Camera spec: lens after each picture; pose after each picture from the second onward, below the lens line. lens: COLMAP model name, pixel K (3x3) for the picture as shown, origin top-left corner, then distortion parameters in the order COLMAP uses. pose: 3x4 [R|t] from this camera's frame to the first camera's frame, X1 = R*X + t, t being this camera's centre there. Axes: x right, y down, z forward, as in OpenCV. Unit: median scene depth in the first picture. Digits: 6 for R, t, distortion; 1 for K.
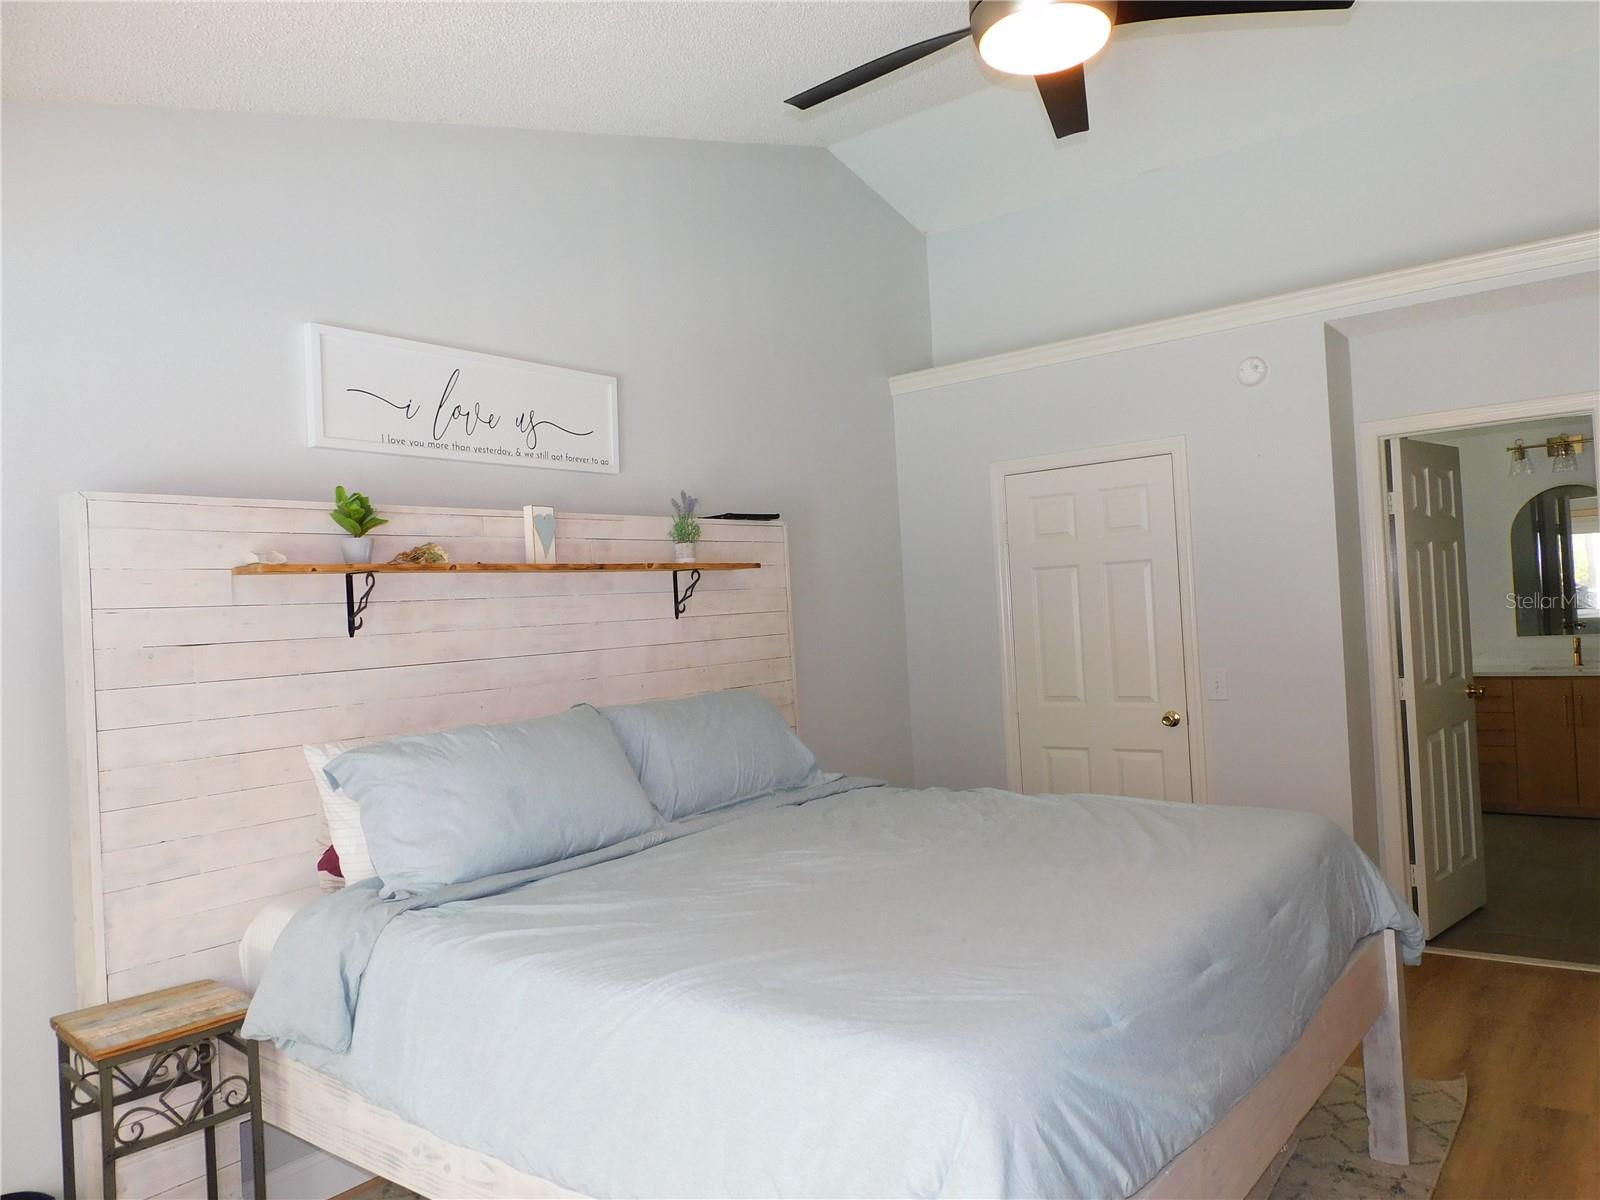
lens RADIAL K [[1134.1, 0, 800.0], [0, 1134.1, 600.0], [0, 0, 1]] dist [0.000831, -0.000022]
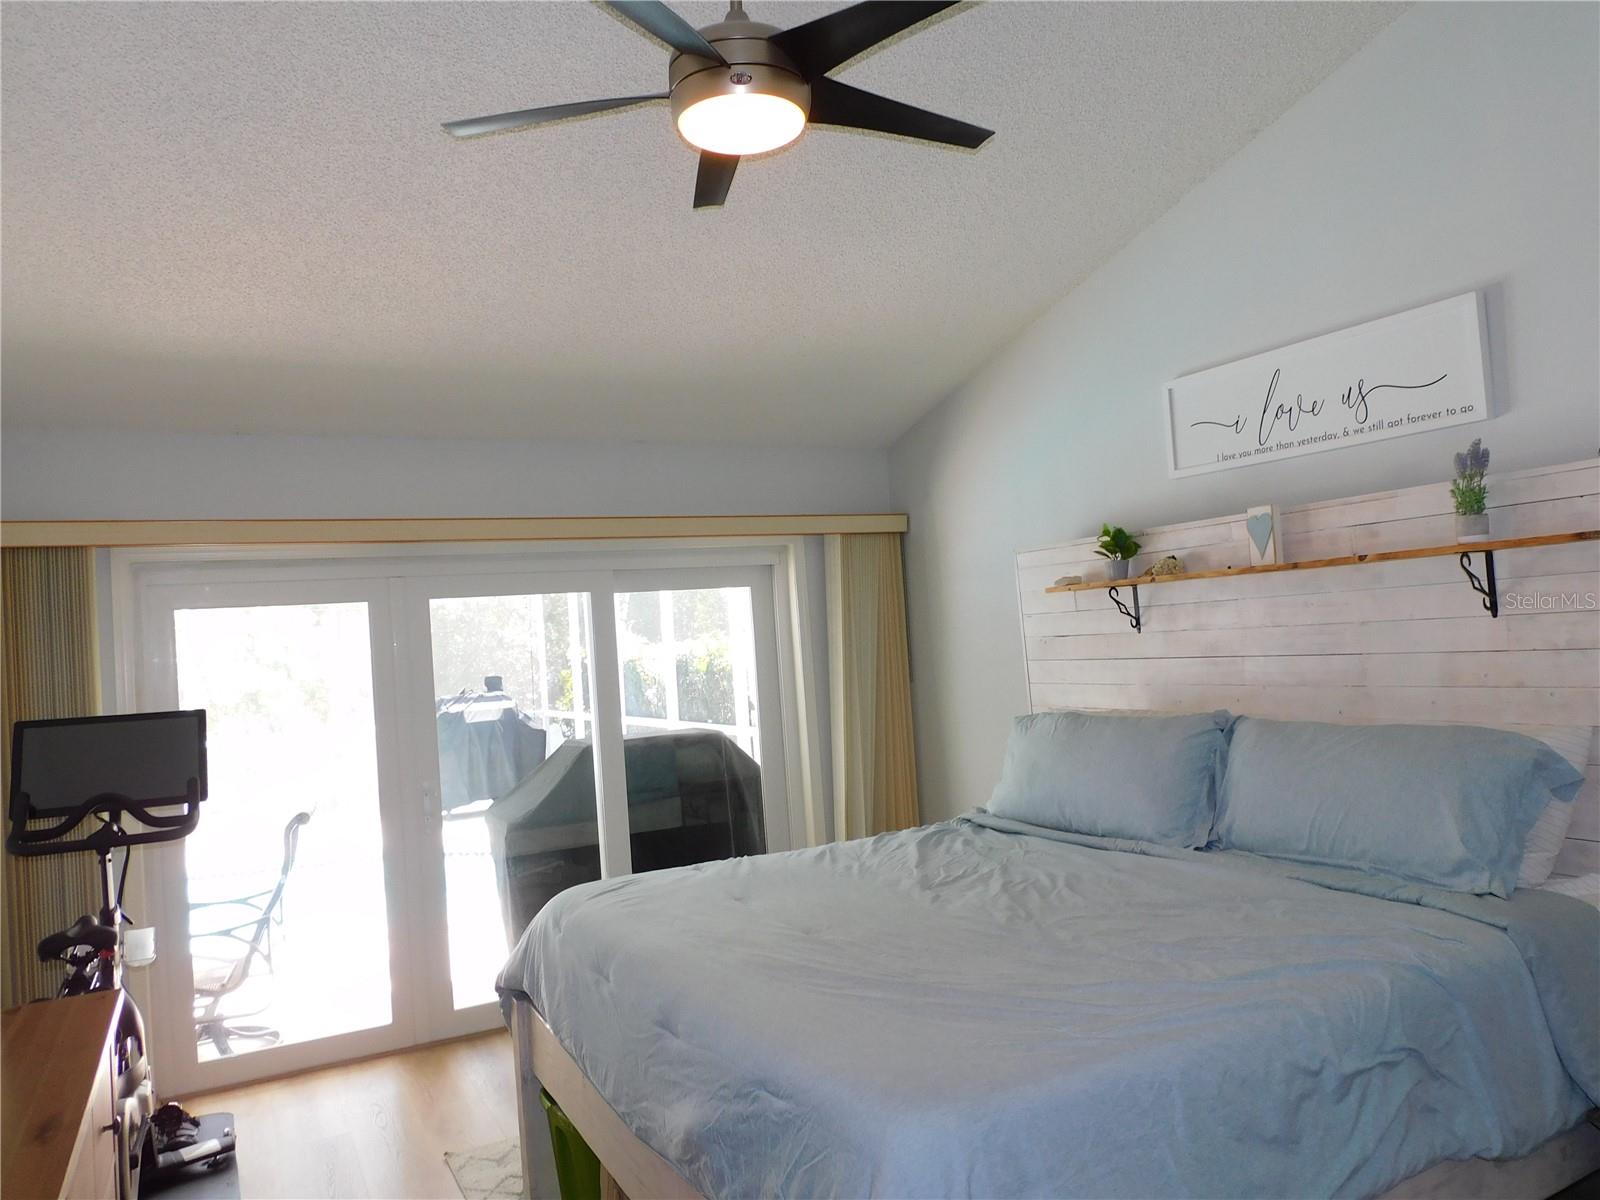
lens RADIAL K [[1091.6, 0, 800.0], [0, 1091.6, 600.0], [0, 0, 1]] dist [-0.001730, -0.000367]
pose [[-0.385584, 0.053625, -0.921113, 0.773105], [0.100316, 0.994828, 0.015923, -0.054838], [0.917203, -0.086262, -0.388970, 0.959393]]
